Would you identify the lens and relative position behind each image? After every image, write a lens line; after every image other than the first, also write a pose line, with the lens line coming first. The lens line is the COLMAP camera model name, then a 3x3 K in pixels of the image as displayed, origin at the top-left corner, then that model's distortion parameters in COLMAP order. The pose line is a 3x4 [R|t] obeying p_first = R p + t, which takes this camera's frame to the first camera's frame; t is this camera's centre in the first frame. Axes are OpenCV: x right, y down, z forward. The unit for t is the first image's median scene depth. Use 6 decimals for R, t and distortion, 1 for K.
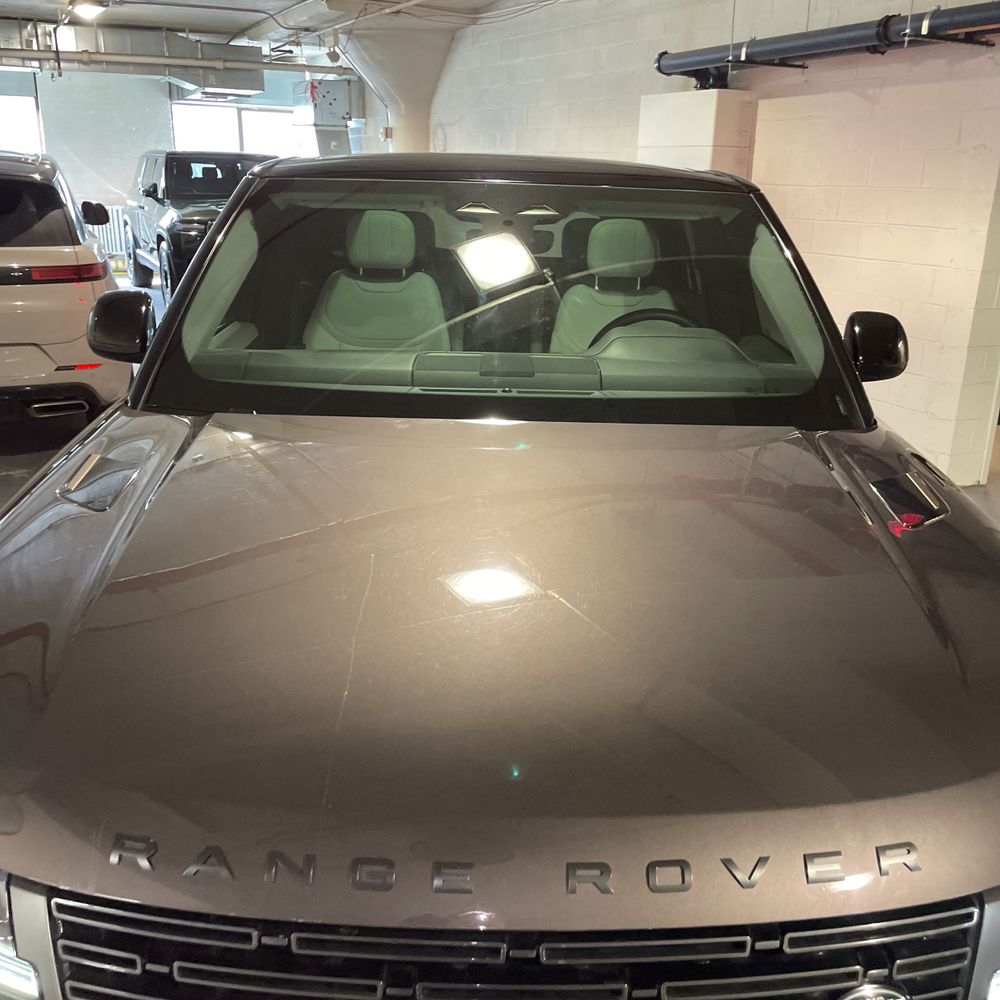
lens RADIAL K [[1030.0, 0, 498.9], [0, 1030.0, 508.4], [0, 0, 1]] dist [-0.018759, 0.000000]
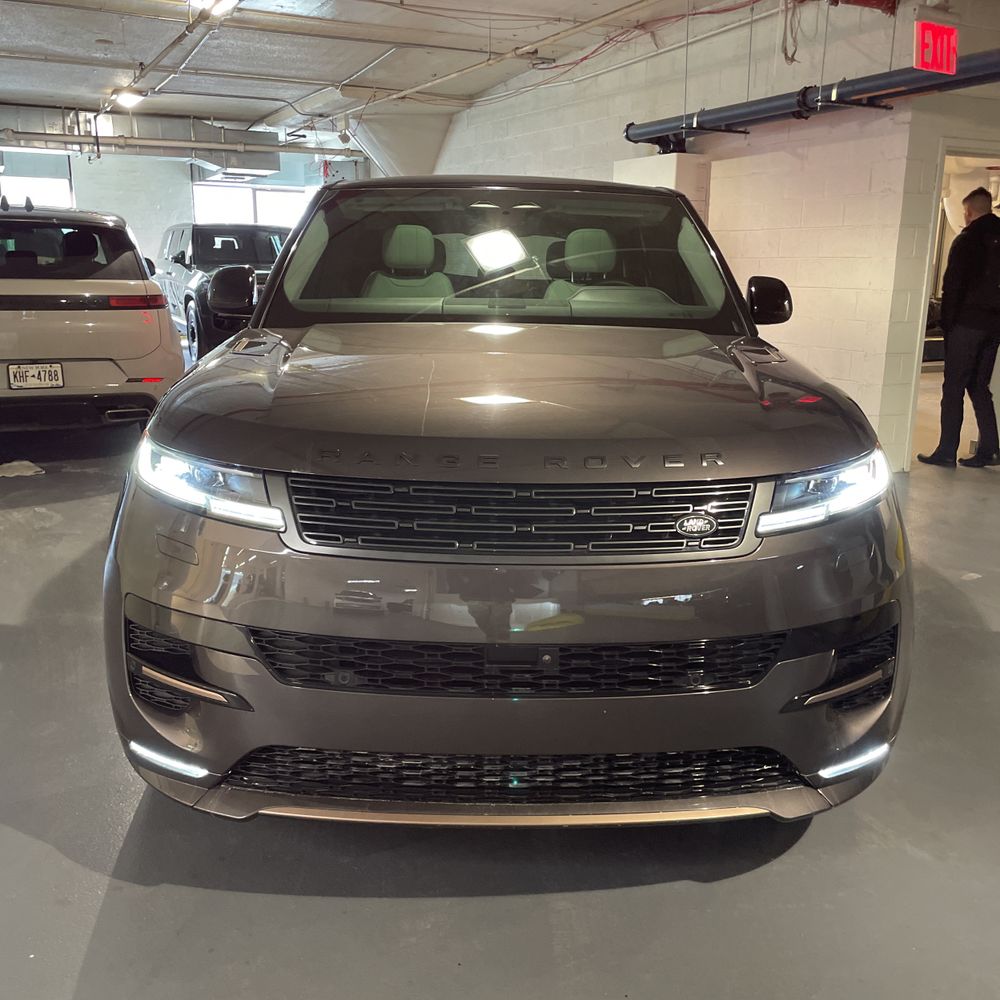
lens RADIAL K [[1030.0, 0, 496.1], [0, 1030.0, 514.0], [0, 0, 1]] dist [-0.018759, 0.000000]
pose [[0.999934, -0.010905, 0.003548, -0.005390], [0.011143, 0.997063, -0.075773, 0.096164], [-0.002711, 0.075807, 0.997119, -0.154575]]
